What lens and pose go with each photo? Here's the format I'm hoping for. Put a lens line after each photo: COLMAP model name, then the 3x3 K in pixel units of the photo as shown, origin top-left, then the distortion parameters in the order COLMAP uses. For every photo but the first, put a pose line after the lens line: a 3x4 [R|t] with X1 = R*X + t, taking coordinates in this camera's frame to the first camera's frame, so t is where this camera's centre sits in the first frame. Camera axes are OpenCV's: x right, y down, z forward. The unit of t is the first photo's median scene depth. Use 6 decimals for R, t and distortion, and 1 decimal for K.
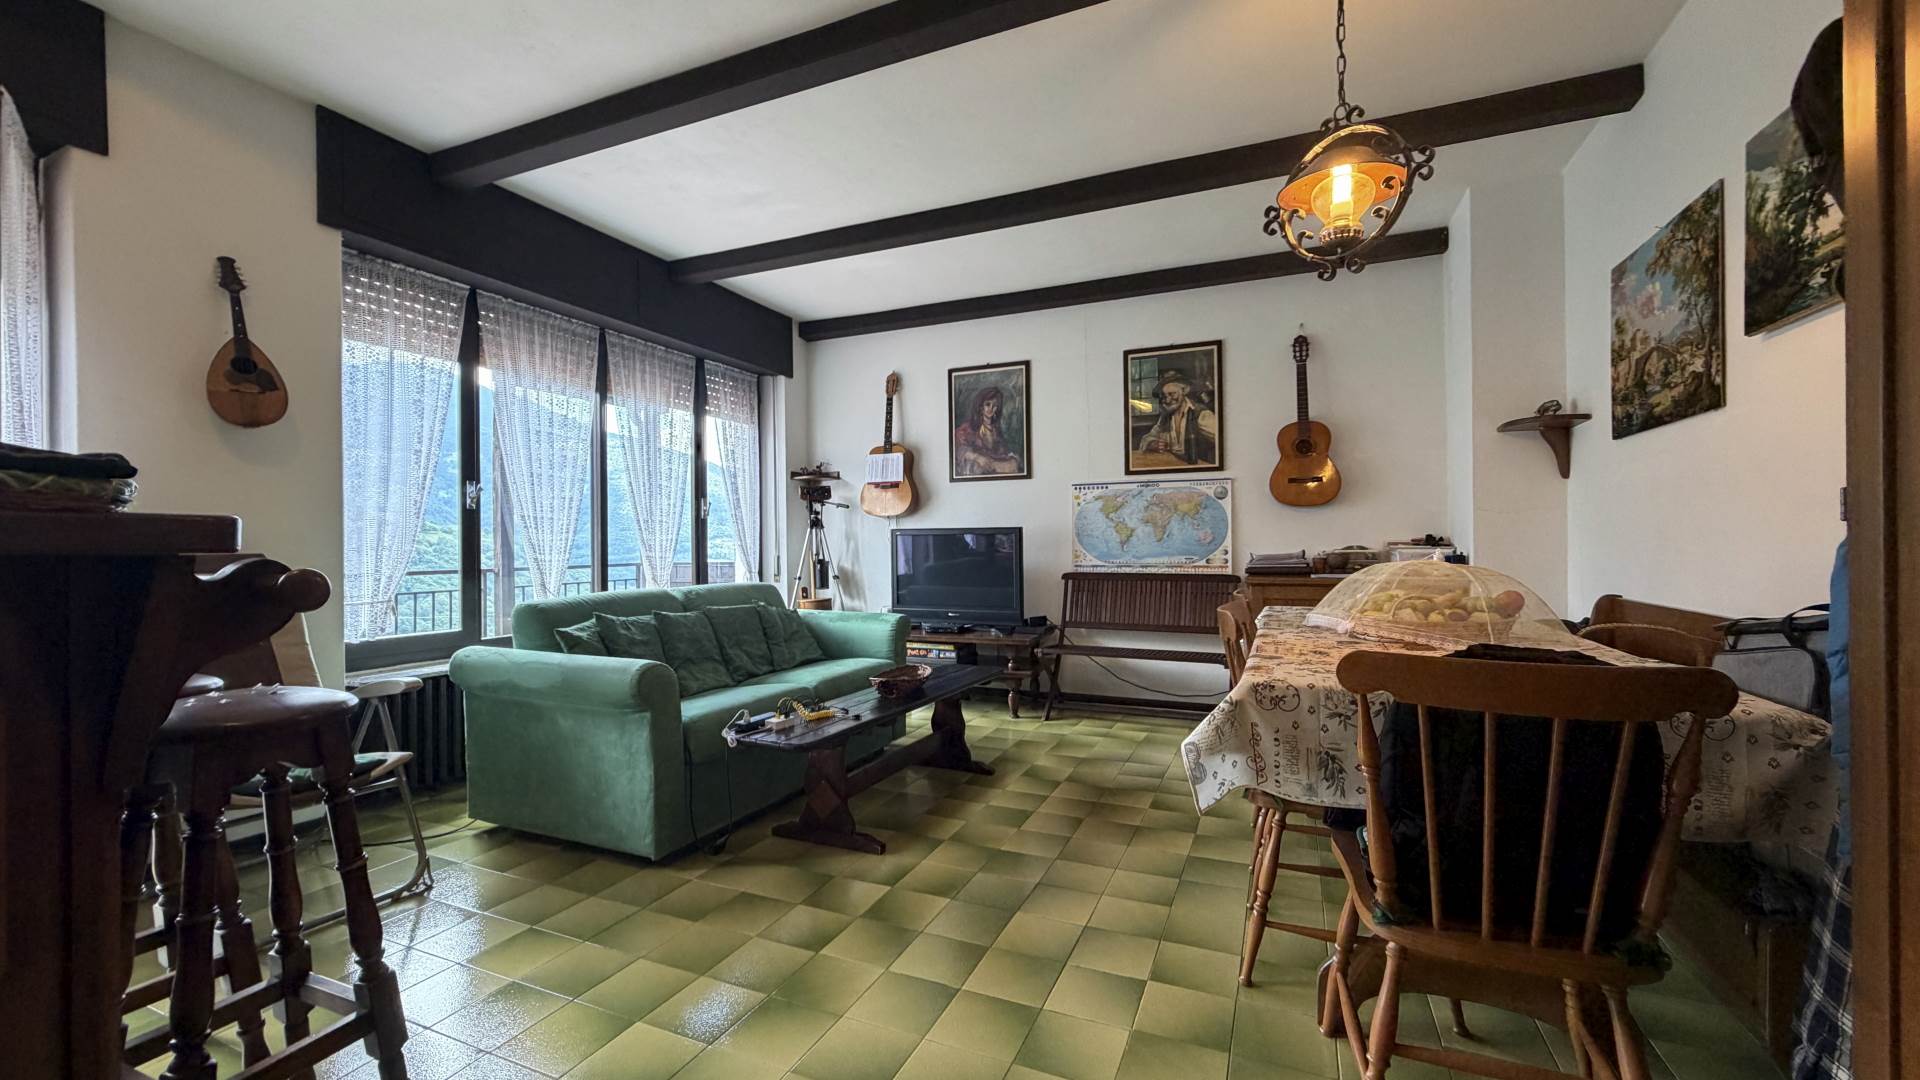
lens RADIAL K [[761.9, 0, 963.5], [0, 761.9, 544.1], [0, 0, 1]] dist [-0.001543, 0.000958]
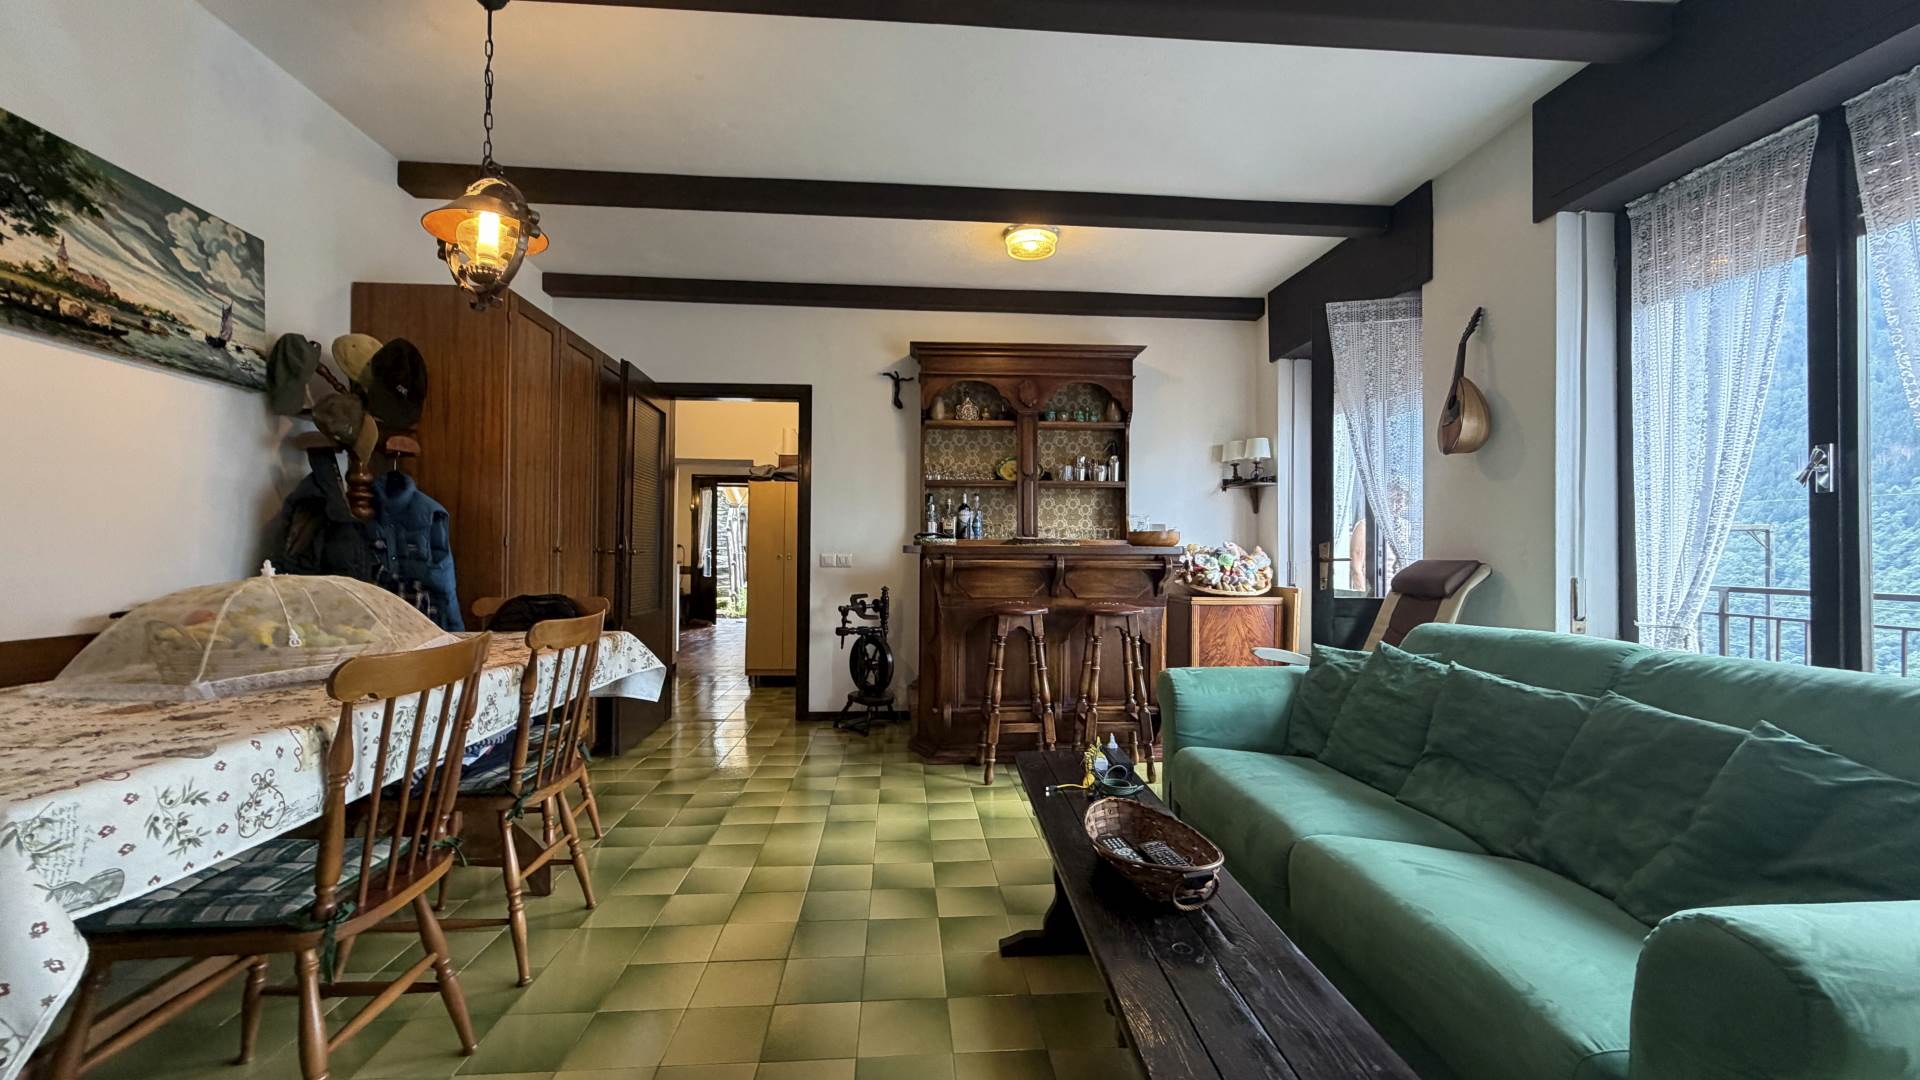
lens RADIAL K [[761.9, 0, 963.5], [0, 761.9, 536.4], [0, 0, 1]] dist [-0.001543, 0.000958]
pose [[-0.885569, -0.002800, -0.464499, 0.323713], [0.001225, 0.999964, -0.008362, -0.009228], [0.464506, -0.007974, -0.885534, 1.885771]]
